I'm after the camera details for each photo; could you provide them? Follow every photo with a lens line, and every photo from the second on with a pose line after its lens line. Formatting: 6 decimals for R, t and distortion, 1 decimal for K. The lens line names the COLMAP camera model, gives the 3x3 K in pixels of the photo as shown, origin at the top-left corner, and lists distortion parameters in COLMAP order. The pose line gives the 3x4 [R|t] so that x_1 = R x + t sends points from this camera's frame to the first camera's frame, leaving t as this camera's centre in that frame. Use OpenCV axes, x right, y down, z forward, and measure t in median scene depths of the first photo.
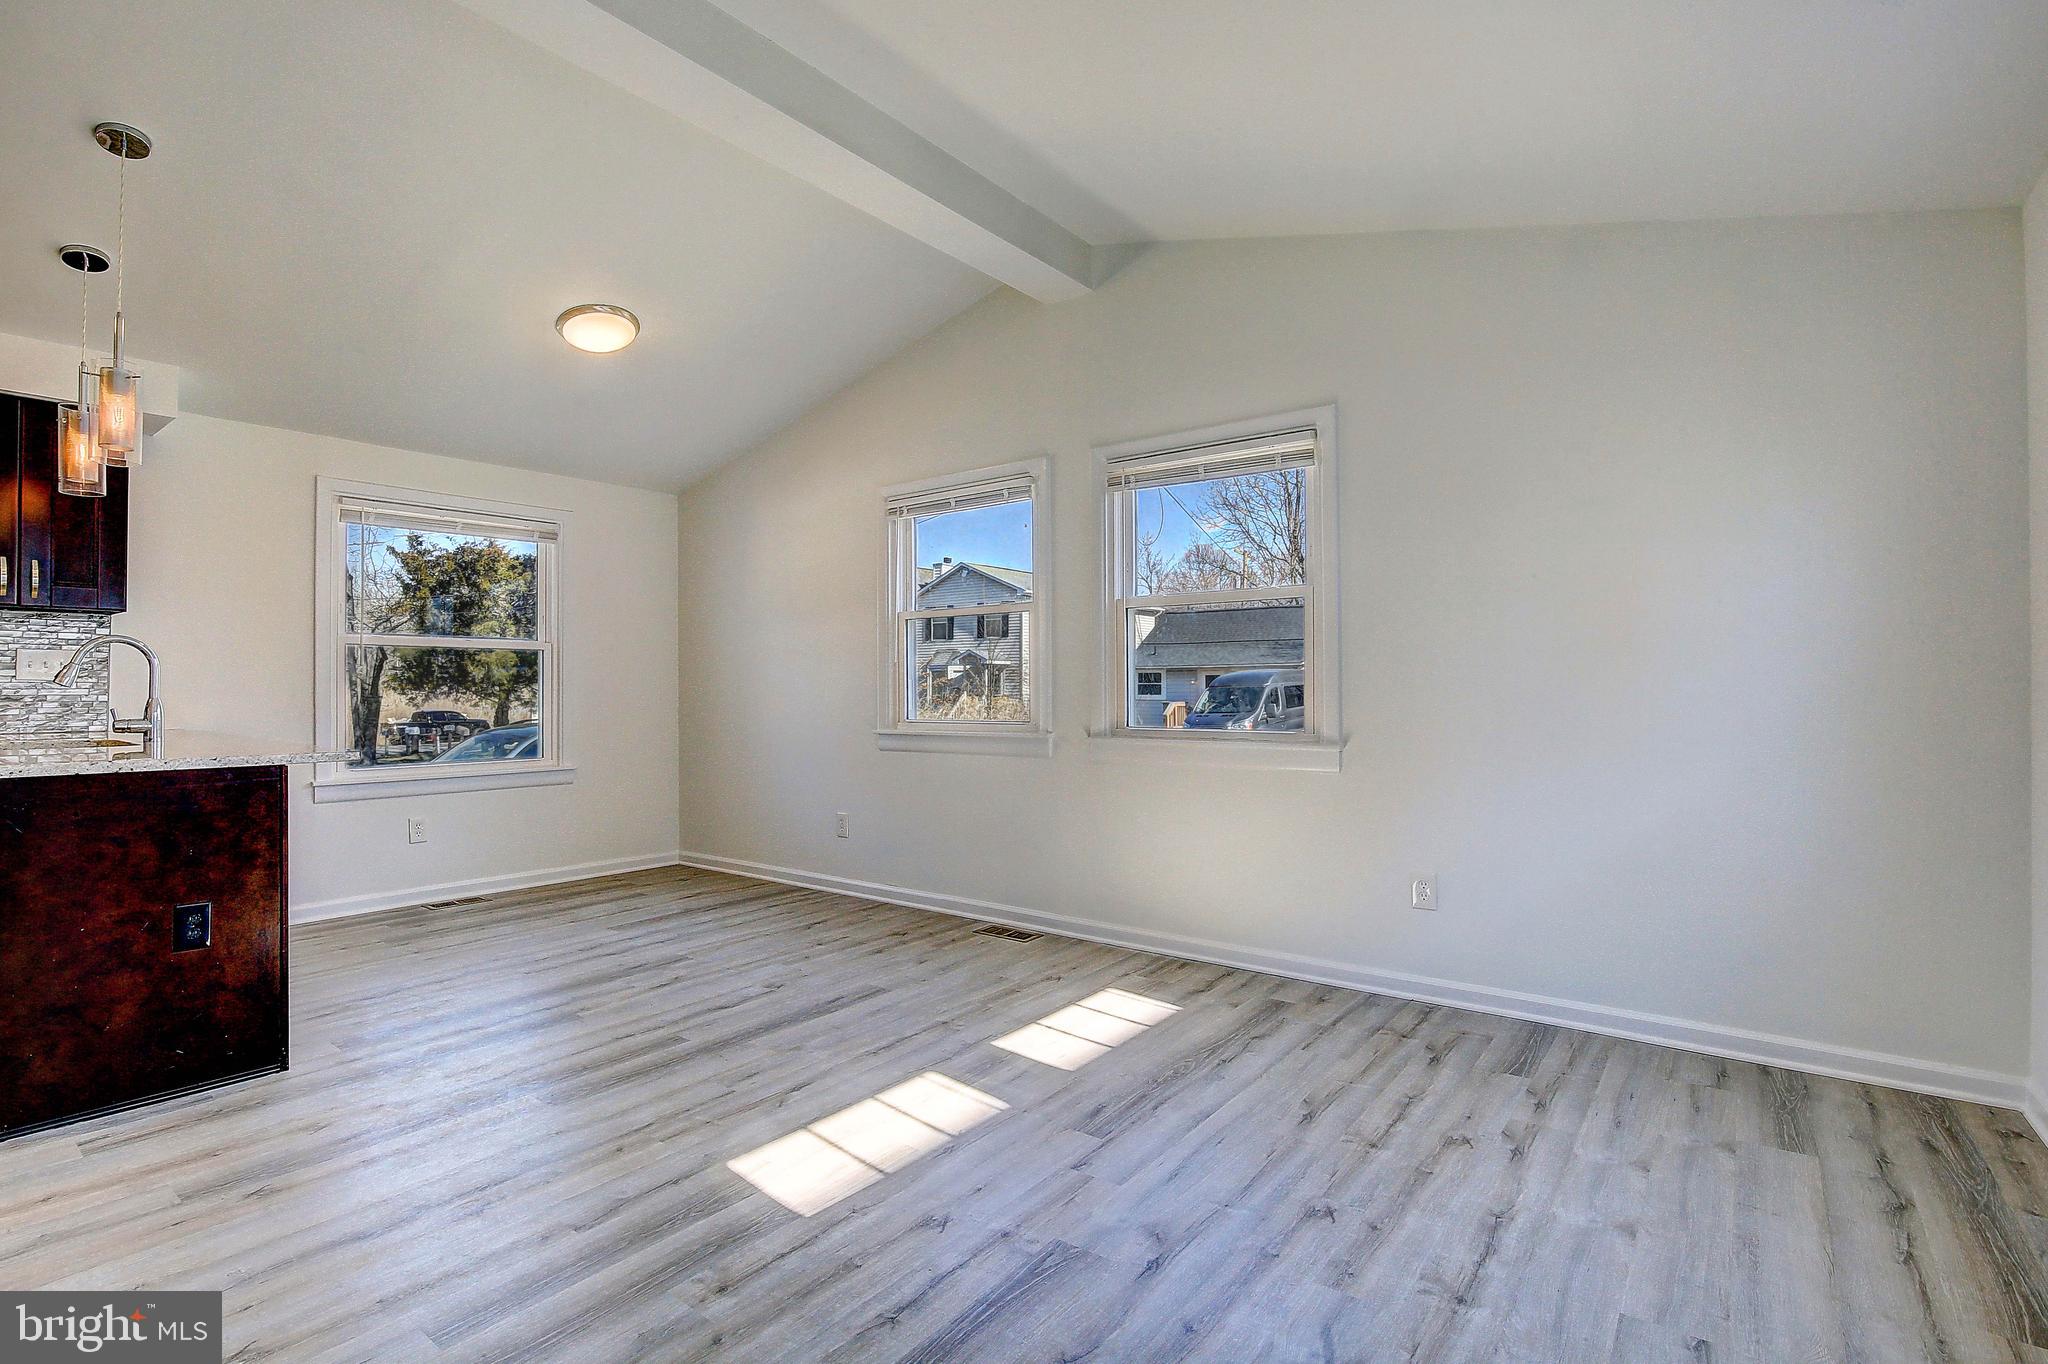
lens RADIAL K [[966.9, 0, 995.5], [0, 966.9, 691.2], [0, 0, 1]] dist [-0.037934, 0.005495]
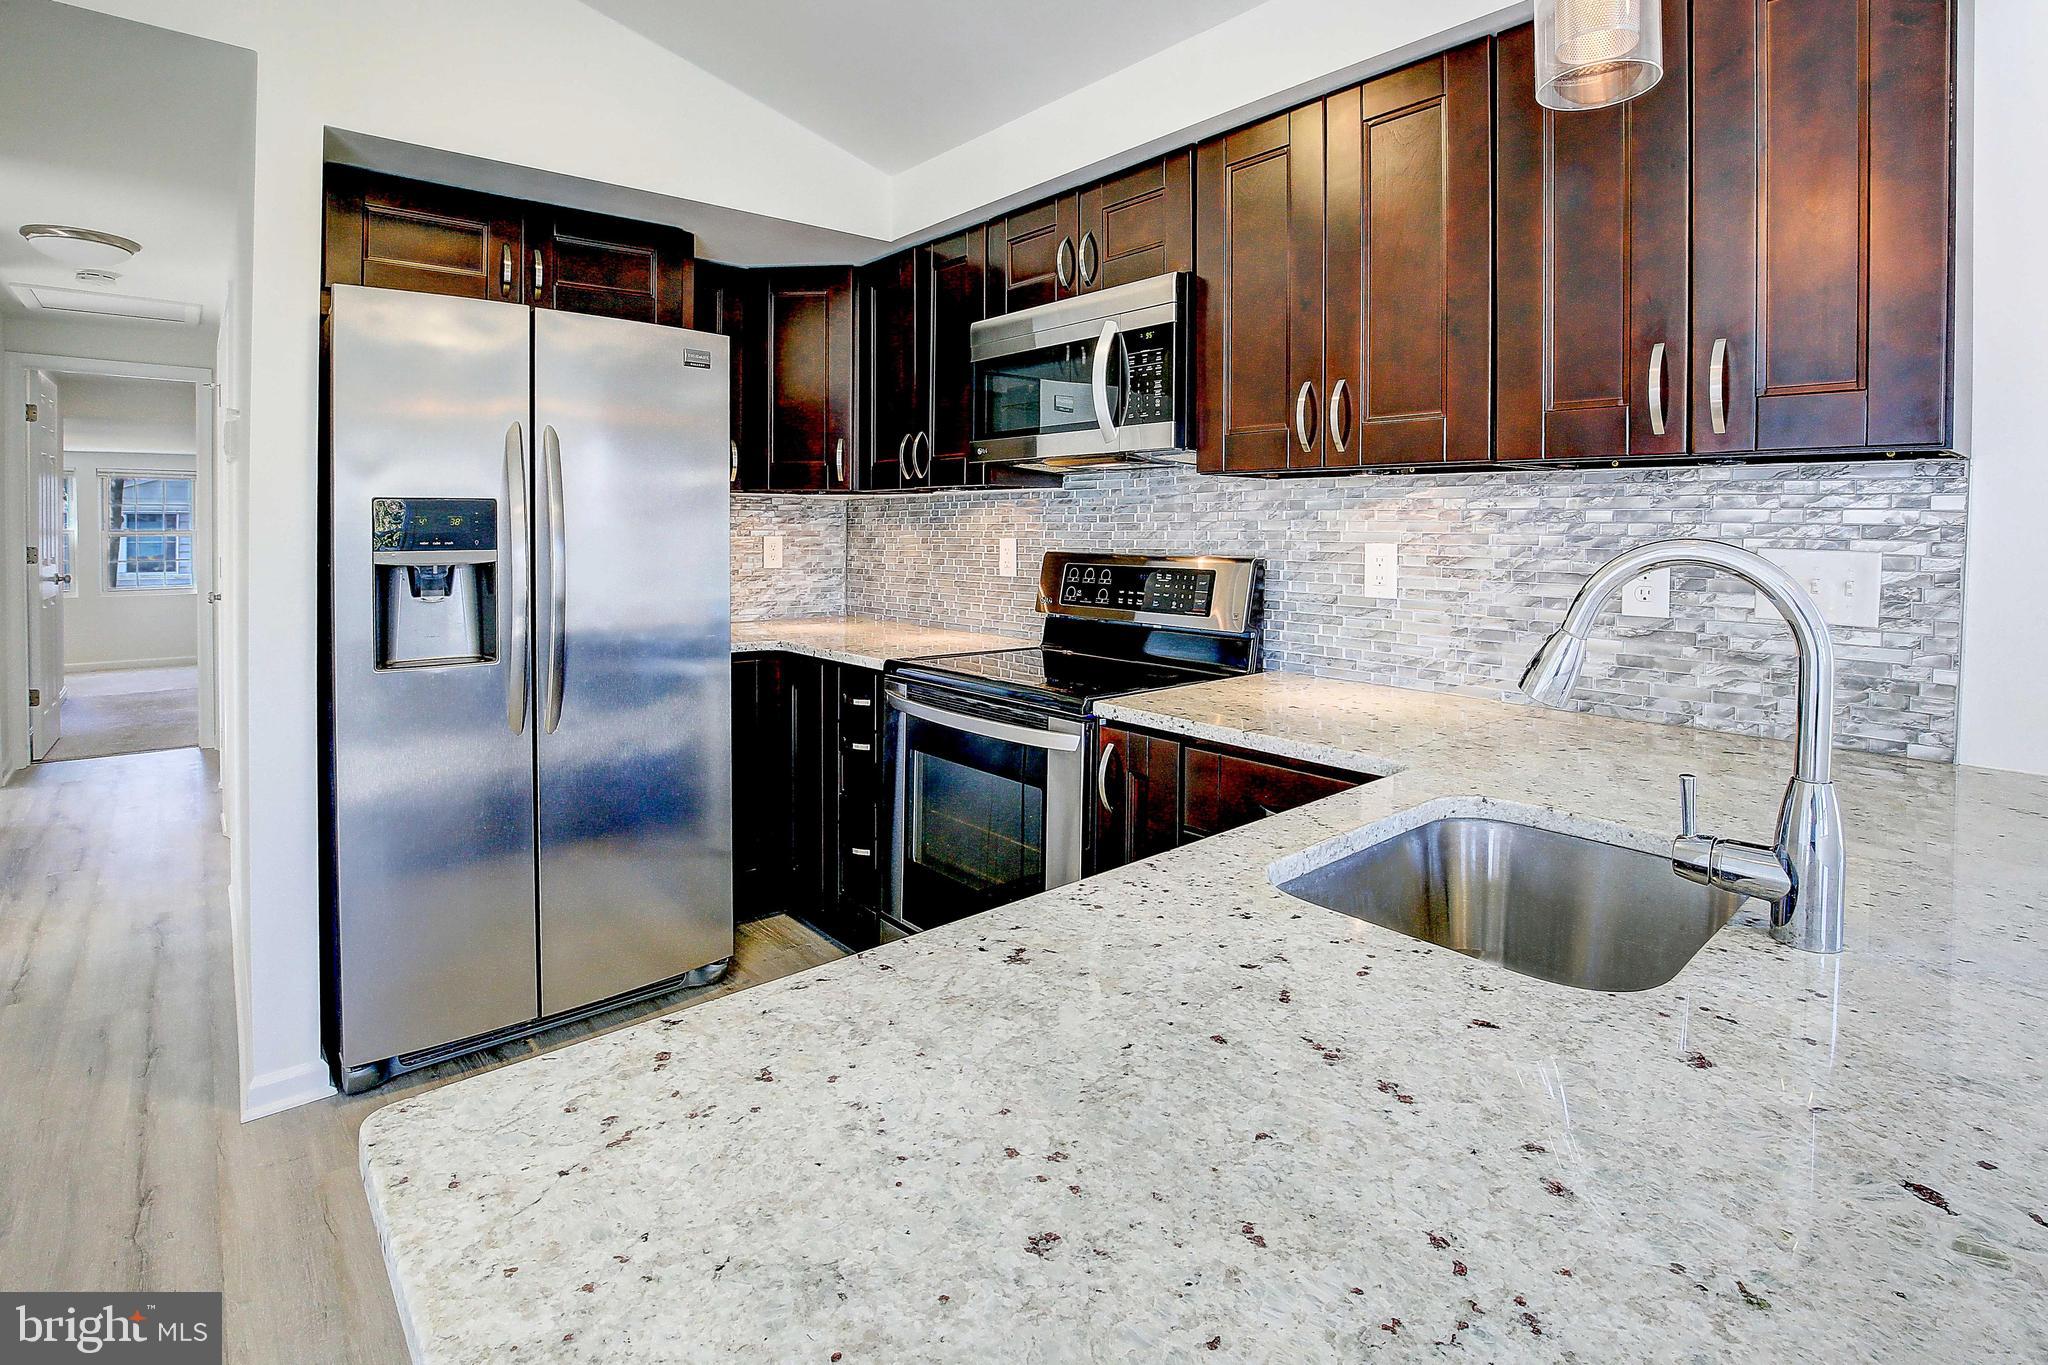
lens RADIAL K [[966.9, 0, 1017.1], [0, 966.9, 579.9], [0, 0, 1]] dist [-0.037934, 0.005495]
pose [[-0.192905, 0.056580, -0.979585, -0.524214], [-0.005045, 0.998266, 0.058653, -0.055209], [0.981204, 0.016257, -0.192285, 0.727628]]
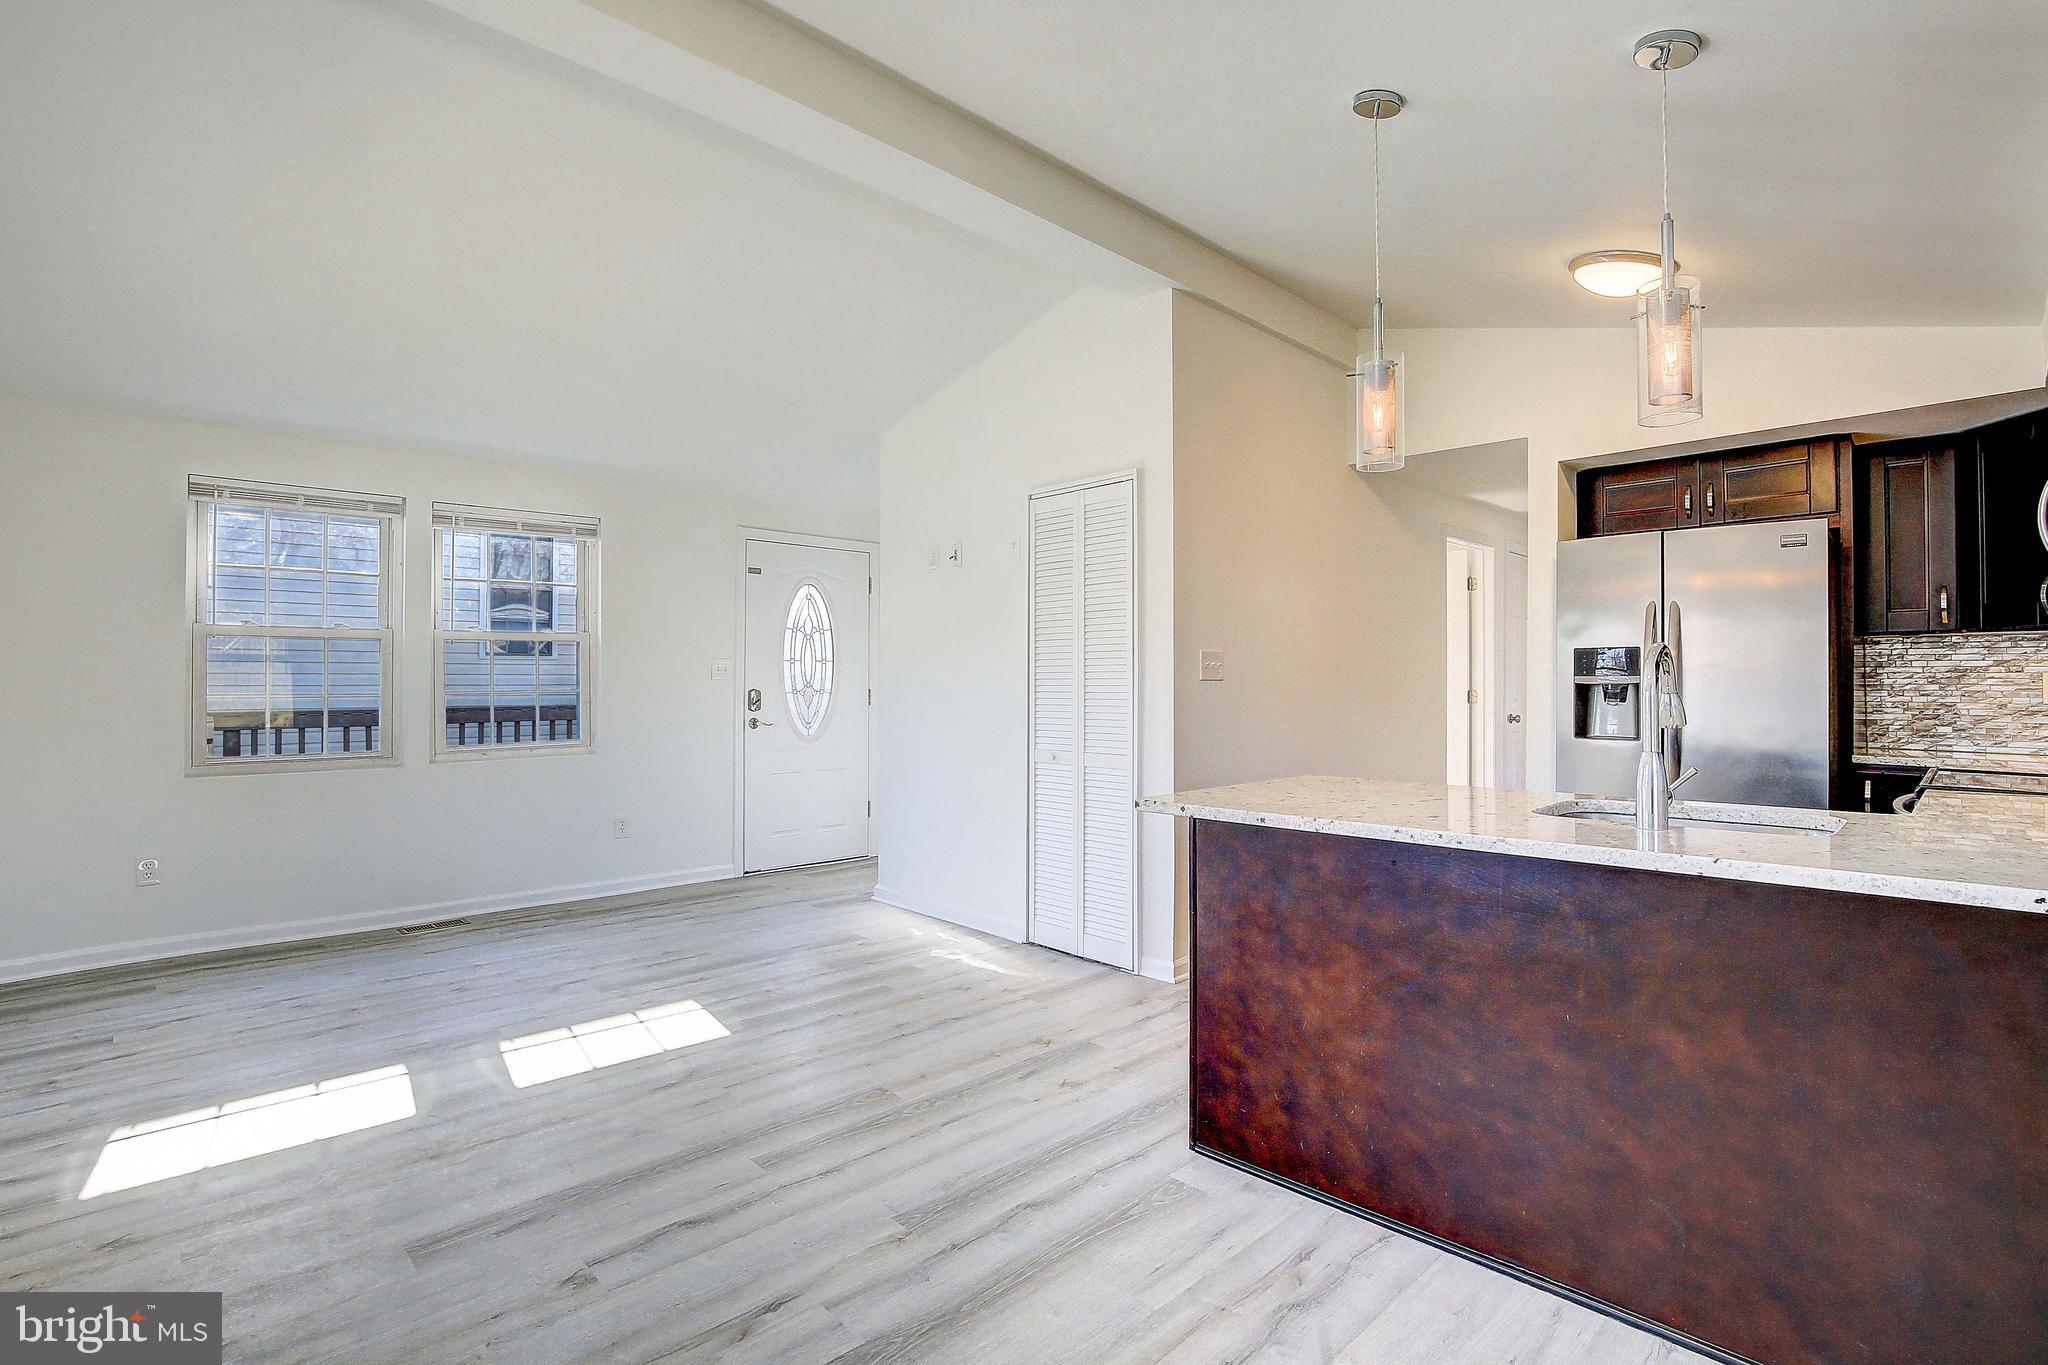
lens RADIAL K [[966.9, 0, 998.1], [0, 966.9, 687.7], [0, 0, 1]] dist [-0.037934, 0.005495]
pose [[-0.989175, 0.001133, 0.146735, -0.516184], [0.001830, 0.999988, 0.004617, -0.029808], [-0.146728, 0.004835, -0.989165, 1.413576]]
